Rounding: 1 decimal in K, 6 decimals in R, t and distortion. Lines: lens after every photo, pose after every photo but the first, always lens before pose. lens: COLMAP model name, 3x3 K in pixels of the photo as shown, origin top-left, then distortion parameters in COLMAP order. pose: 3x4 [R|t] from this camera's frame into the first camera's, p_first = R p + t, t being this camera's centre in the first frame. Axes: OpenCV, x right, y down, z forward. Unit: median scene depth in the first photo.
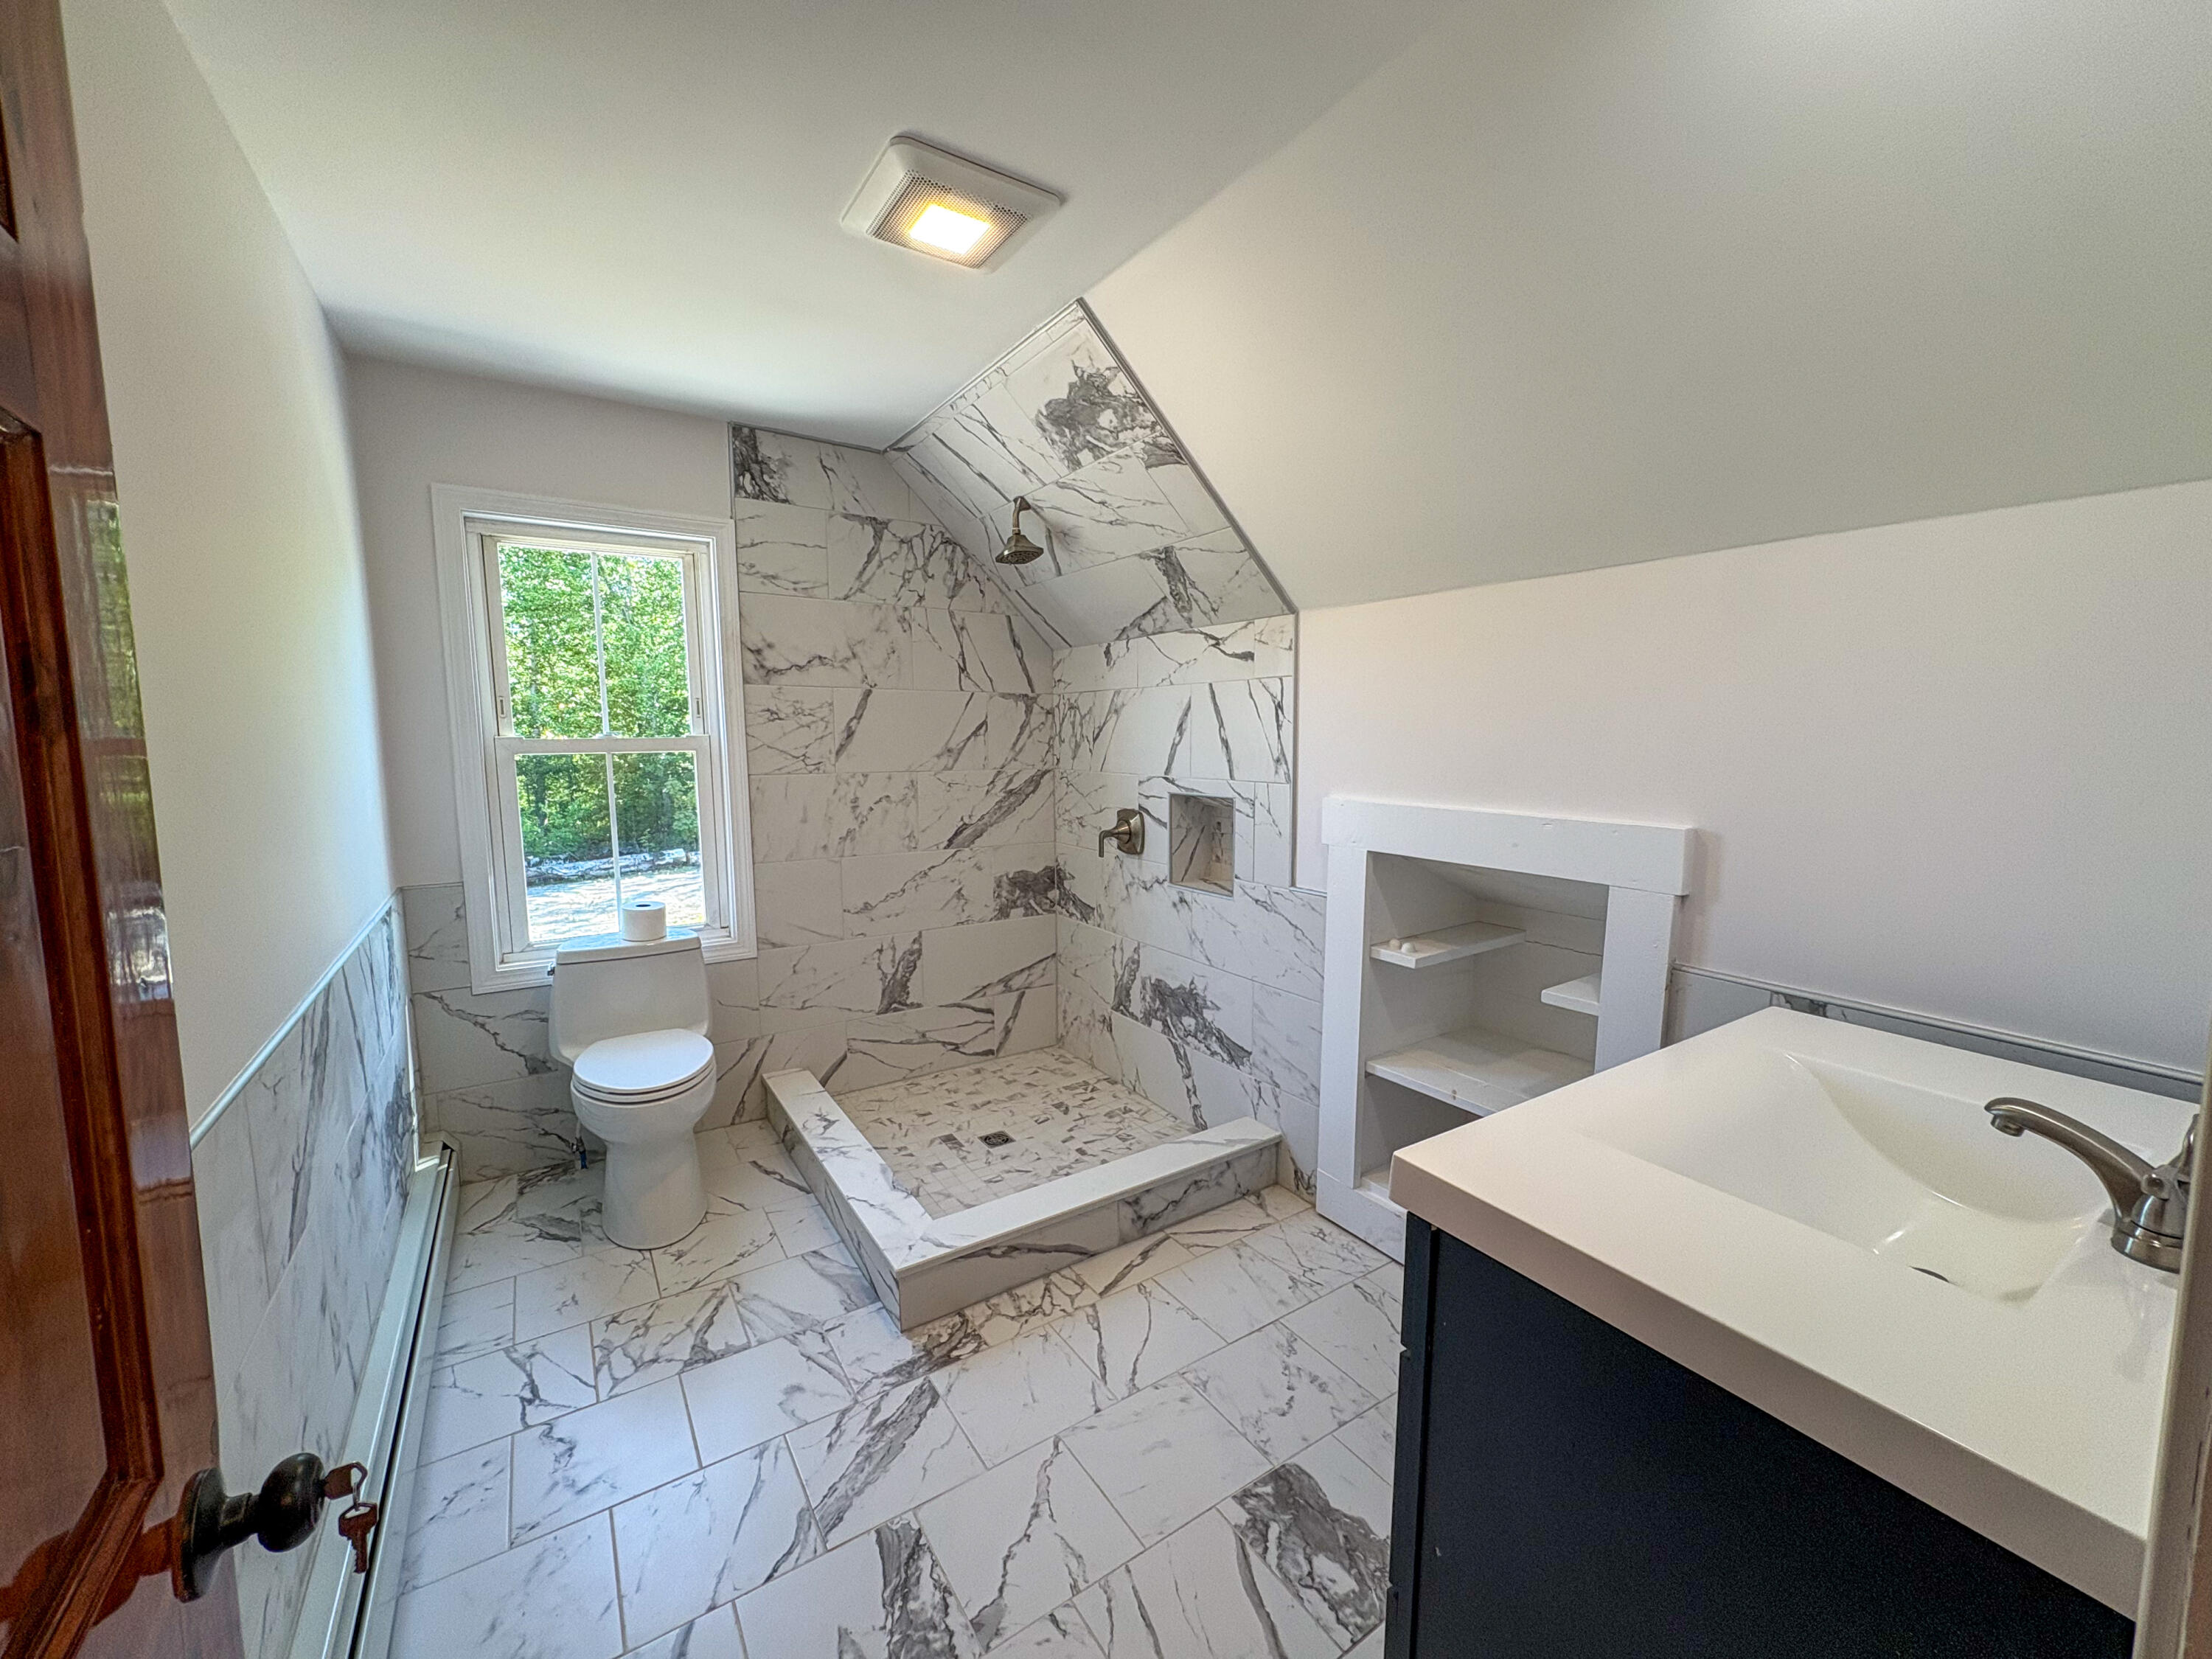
lens RADIAL K [[878.4, 0, 1117.8], [0, 878.4, 823.1], [0, 0, 1]] dist [0.002621, -0.000619]
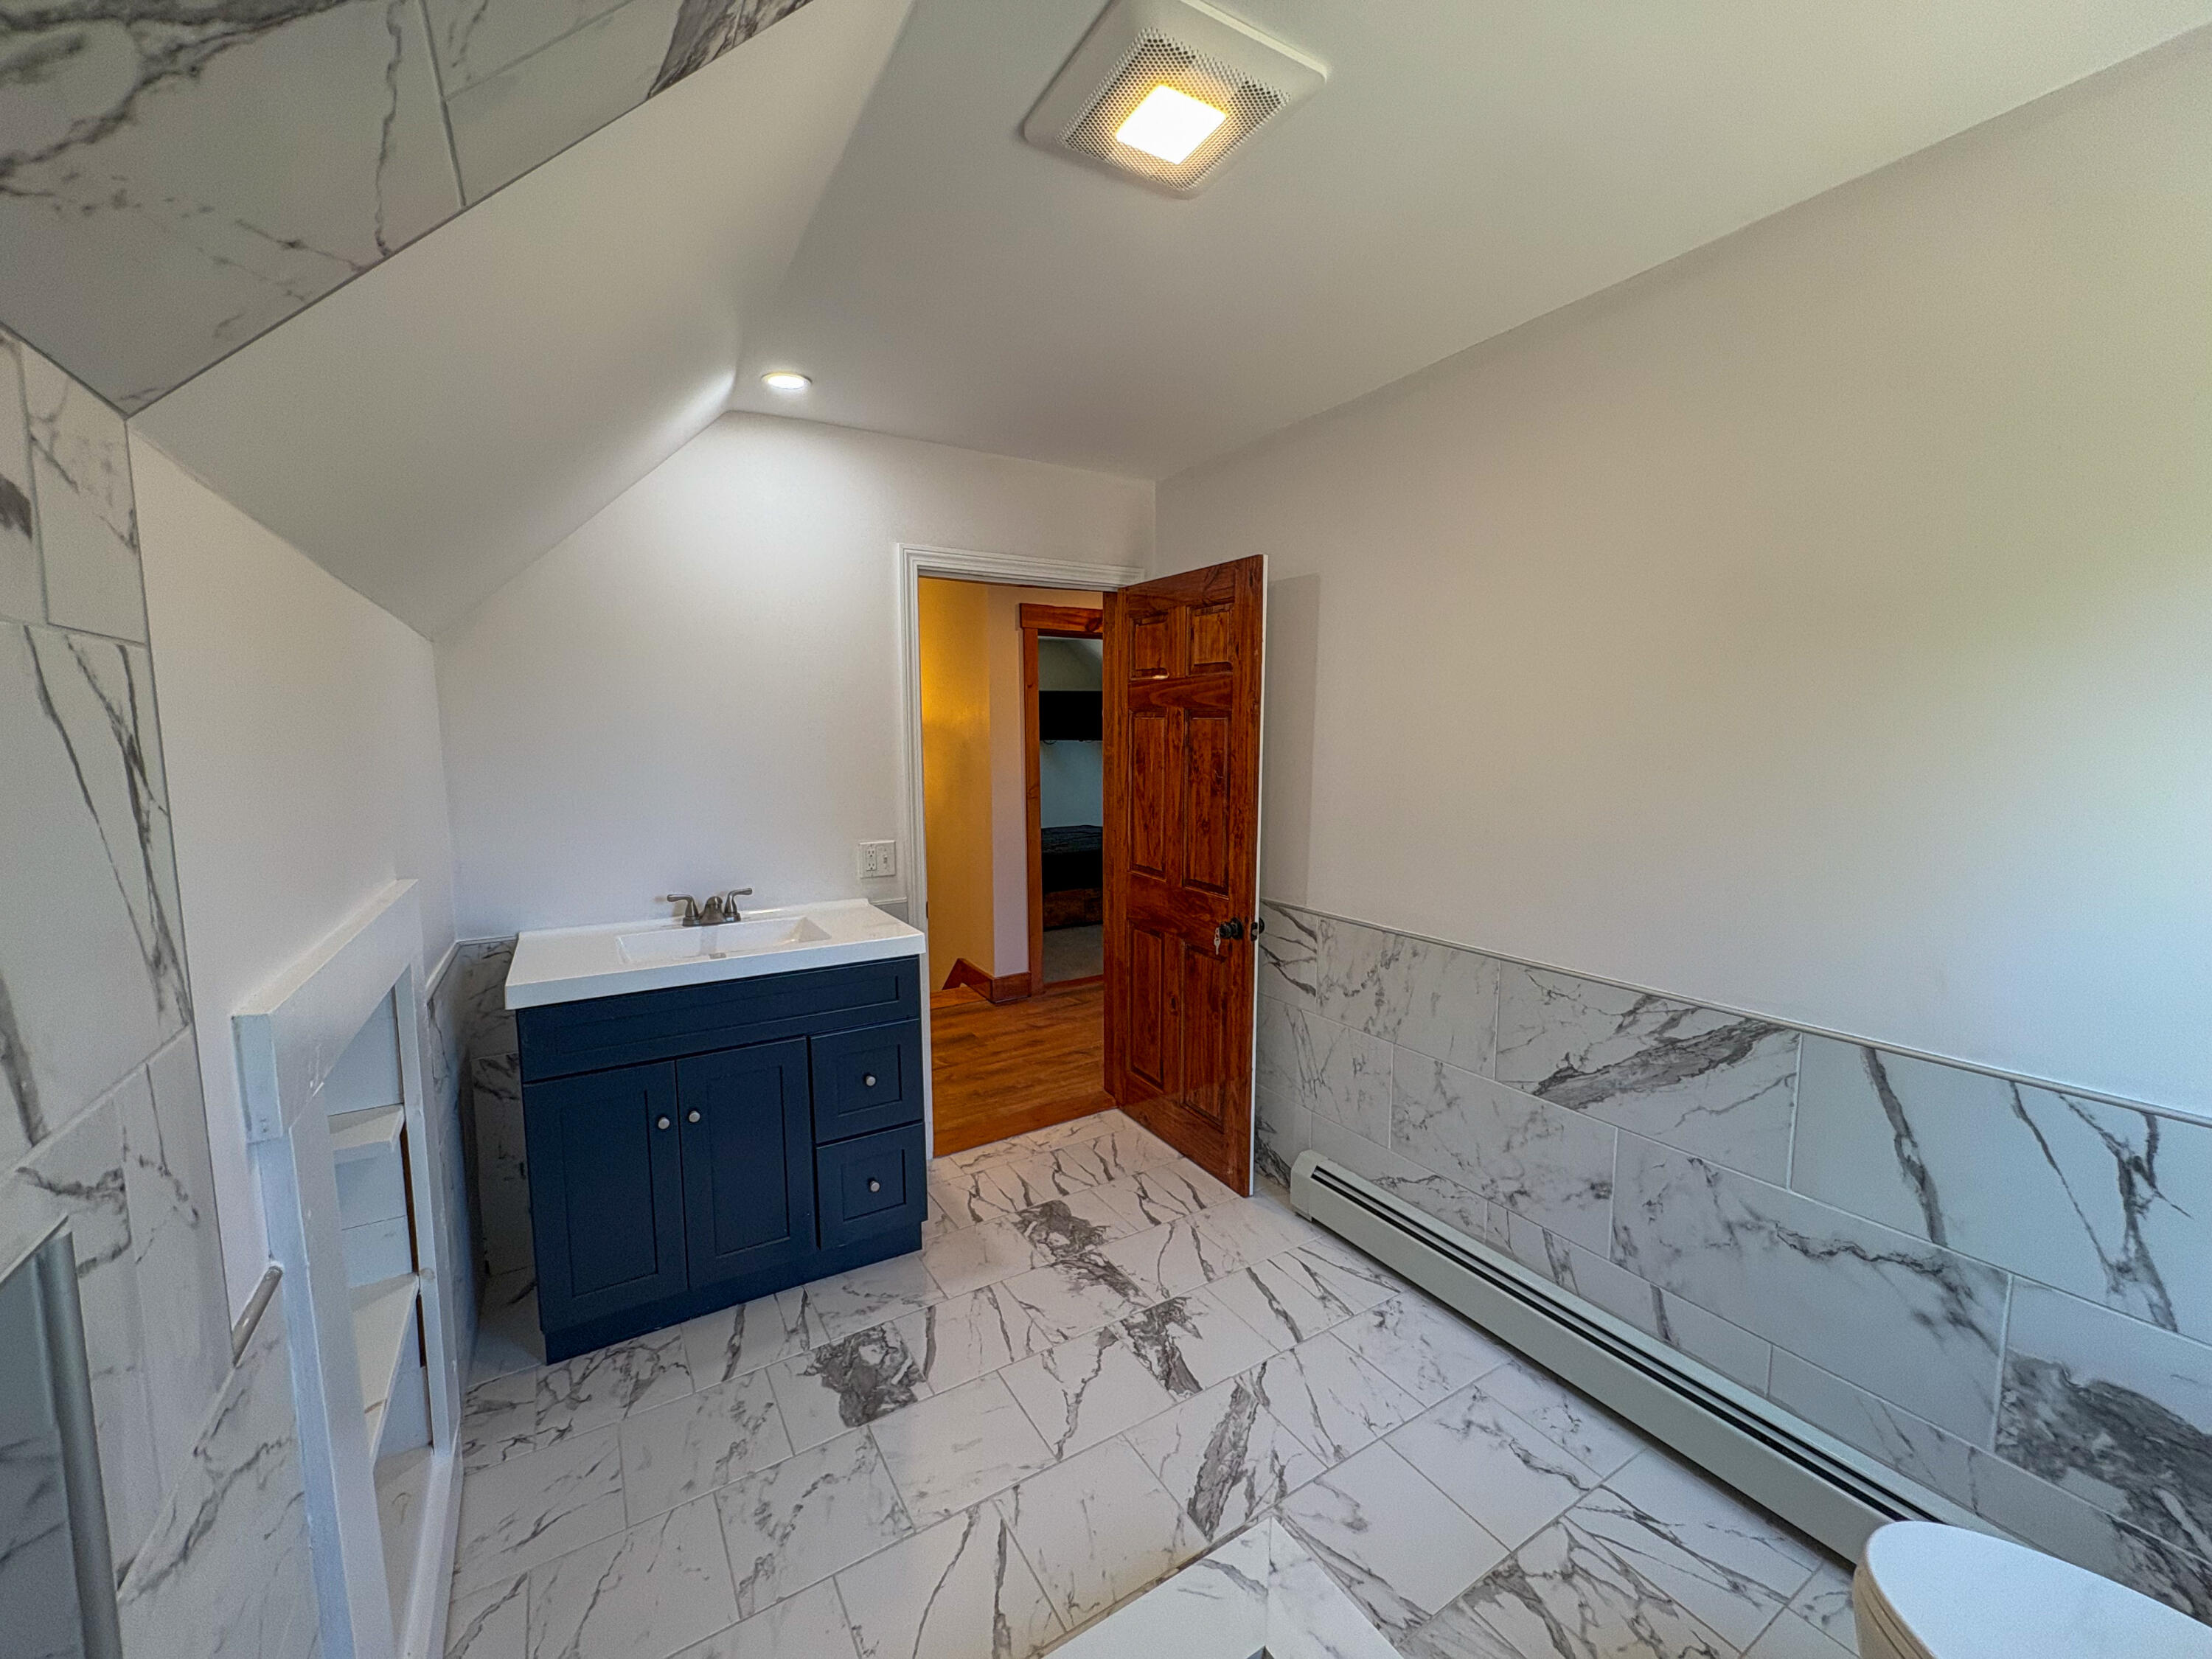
lens RADIAL K [[878.4, 0, 1107.6], [0, 878.4, 830.0], [0, 0, 1]] dist [0.002621, -0.000619]
pose [[-0.999273, 0.001231, 0.038102, -0.172653], [0.009344, 0.976896, 0.213510, -0.251295], [-0.036959, 0.213710, -0.976198, 1.924407]]
